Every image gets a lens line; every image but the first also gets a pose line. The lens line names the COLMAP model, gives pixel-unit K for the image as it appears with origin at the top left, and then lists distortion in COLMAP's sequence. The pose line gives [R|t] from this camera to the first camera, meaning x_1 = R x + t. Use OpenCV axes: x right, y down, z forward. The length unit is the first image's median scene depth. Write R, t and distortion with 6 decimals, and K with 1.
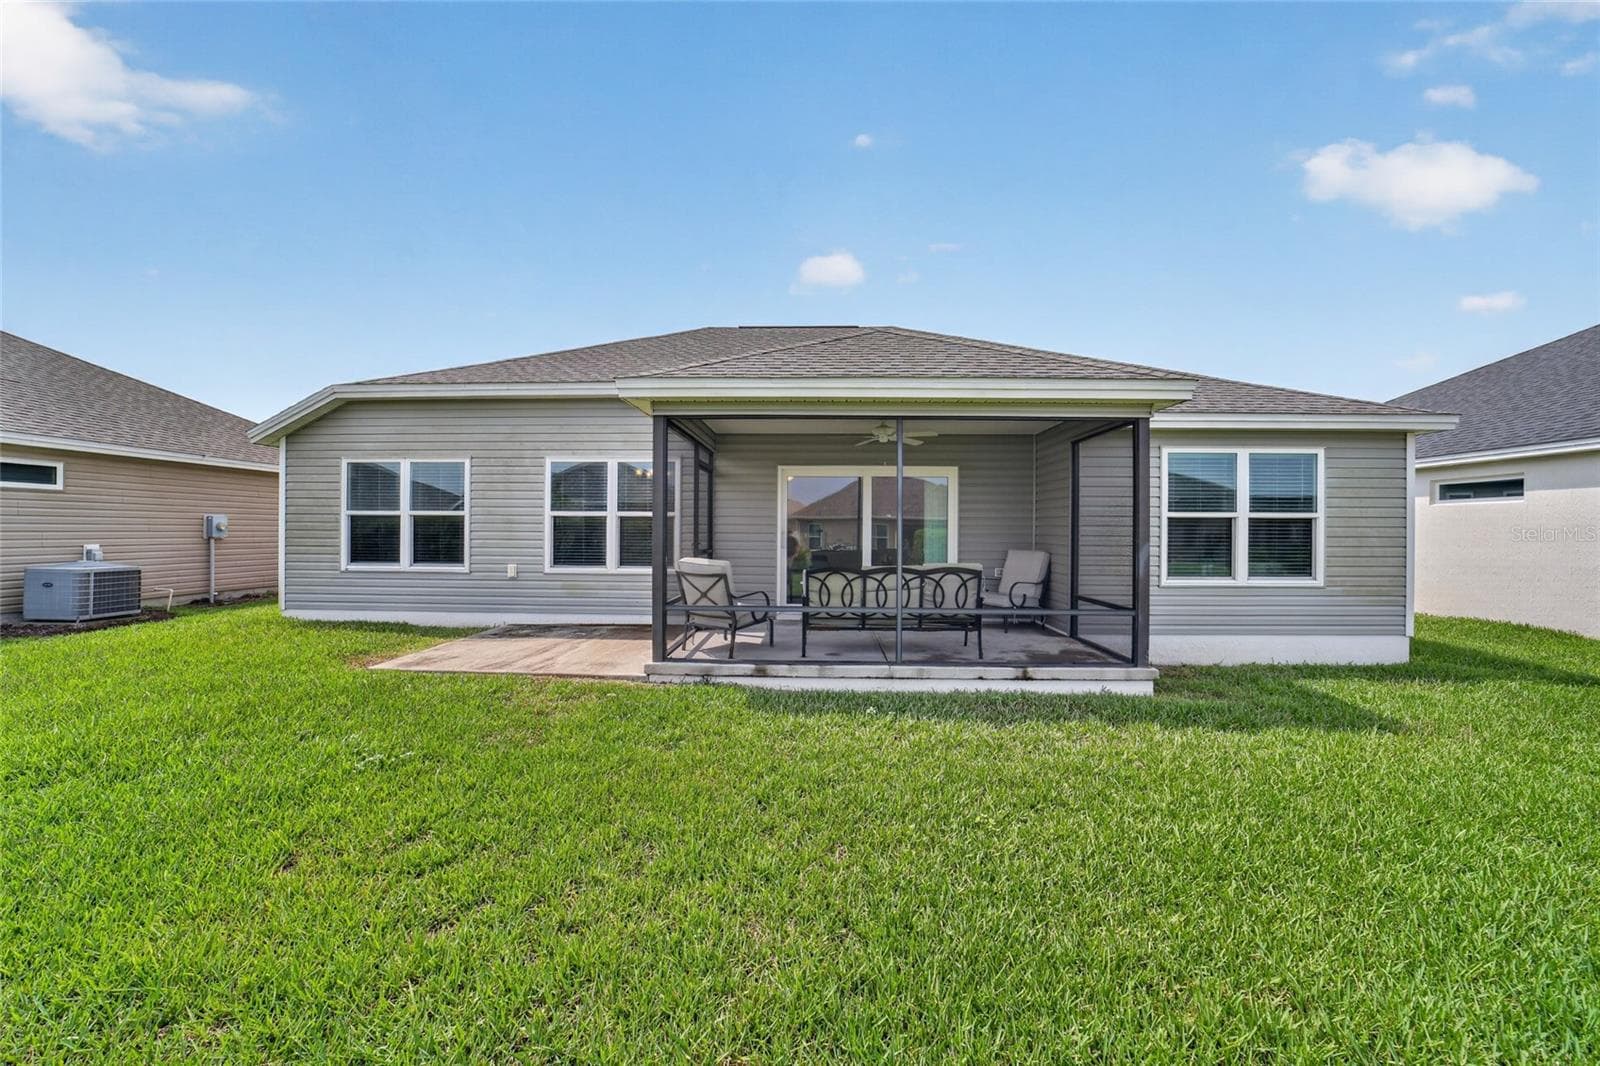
lens RADIAL K [[613.6, 0, 798.8], [0, 613.6, 526.2], [0, 0, 1]] dist [-0.033196, 0.005530]
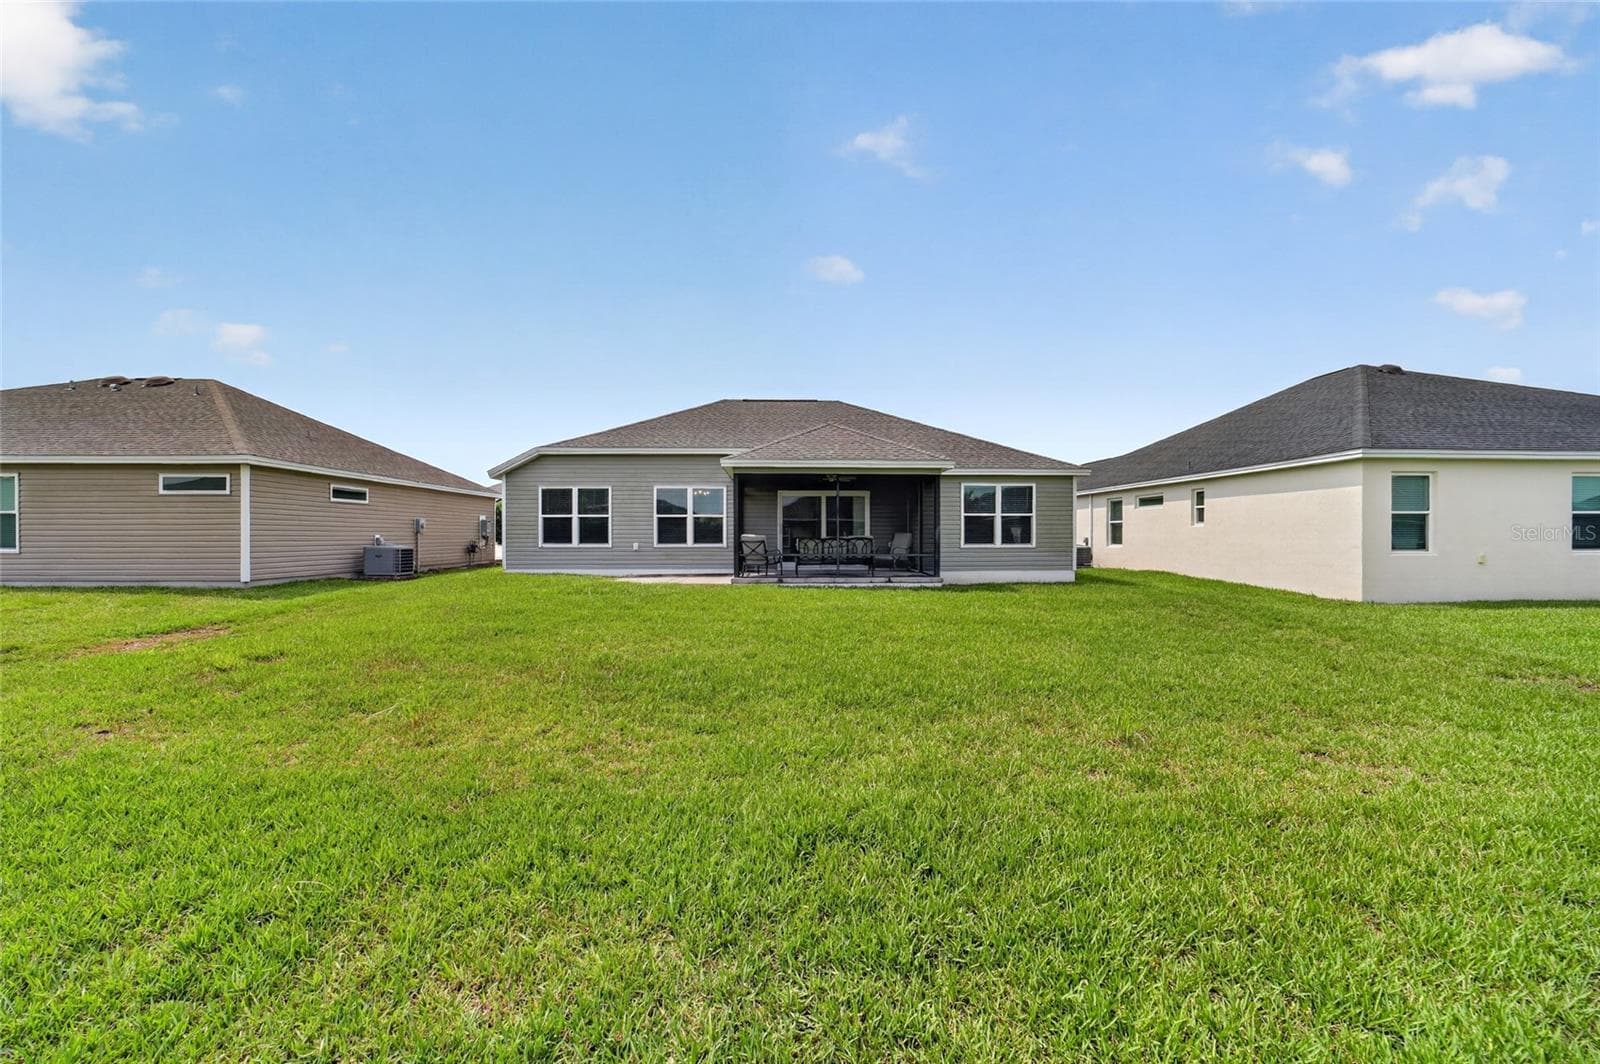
lens RADIAL K [[613.6, 0, 798.8], [0, 613.6, 525.2], [0, 0, 1]] dist [-0.033196, 0.005530]
pose [[0.997095, -0.005382, 0.075973, -0.118446], [0.006038, 0.999946, -0.008403, 0.027567], [-0.075924, 0.008837, 0.997074, -0.963329]]
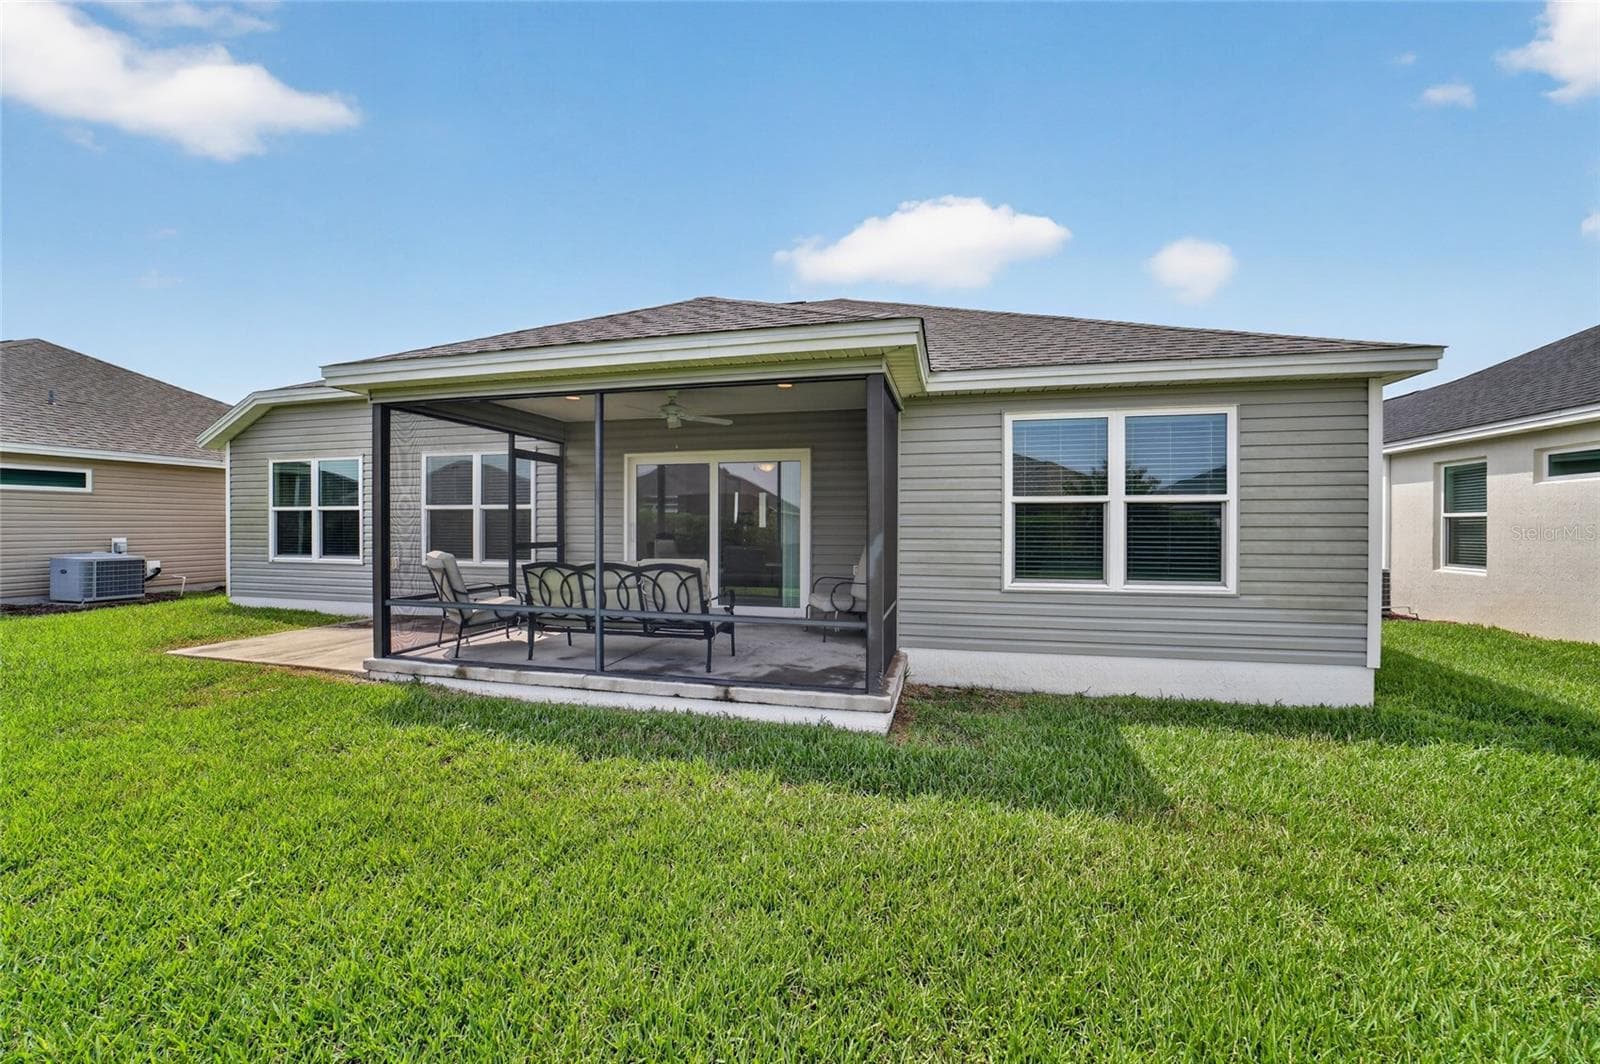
lens RADIAL K [[613.6, 0, 798.8], [0, 613.6, 525.2], [0, 0, 1]] dist [-0.033196, 0.005530]
pose [[0.977156, -0.004387, -0.212476, 0.439272], [0.005847, 0.999963, 0.006243, 0.006516], [0.212441, -0.007343, 0.977146, 0.146818]]
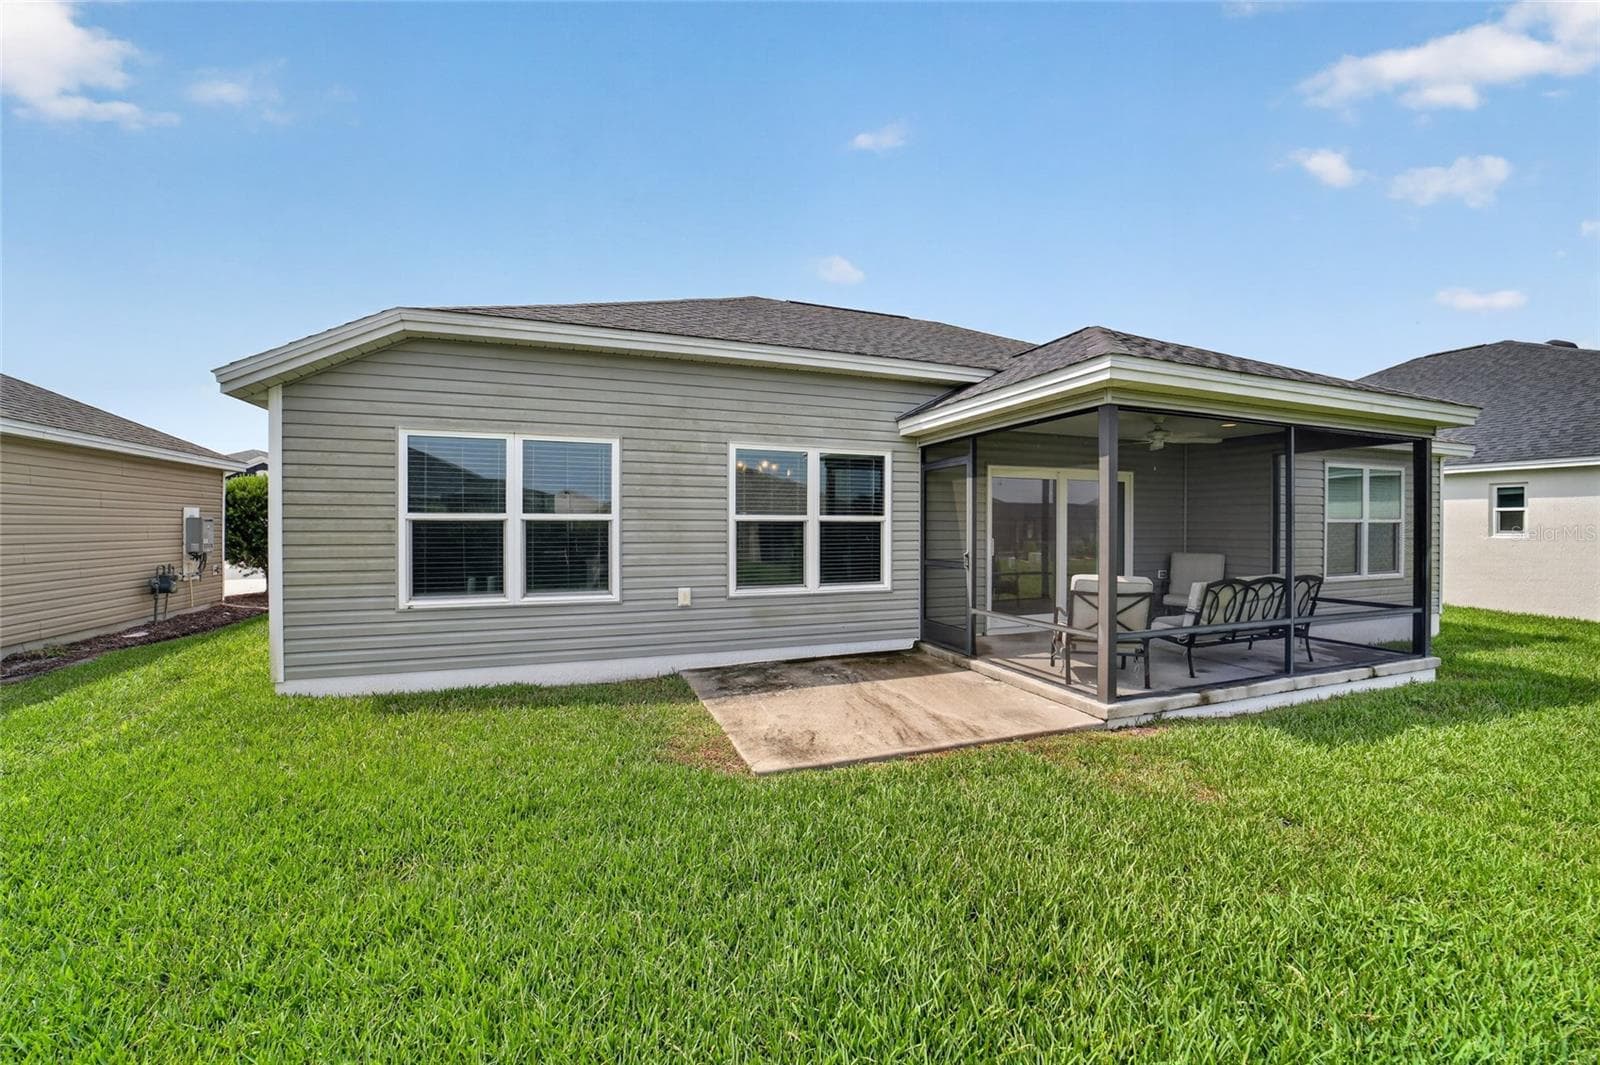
lens RADIAL K [[613.6, 0, 798.8], [0, 613.6, 525.7], [0, 0, 1]] dist [-0.033196, 0.005530]
pose [[0.924322, -0.004468, 0.381589, -0.653522], [0.002887, 0.999985, 0.004715, -0.015190], [-0.381604, -0.003257, 0.924320, 0.286850]]
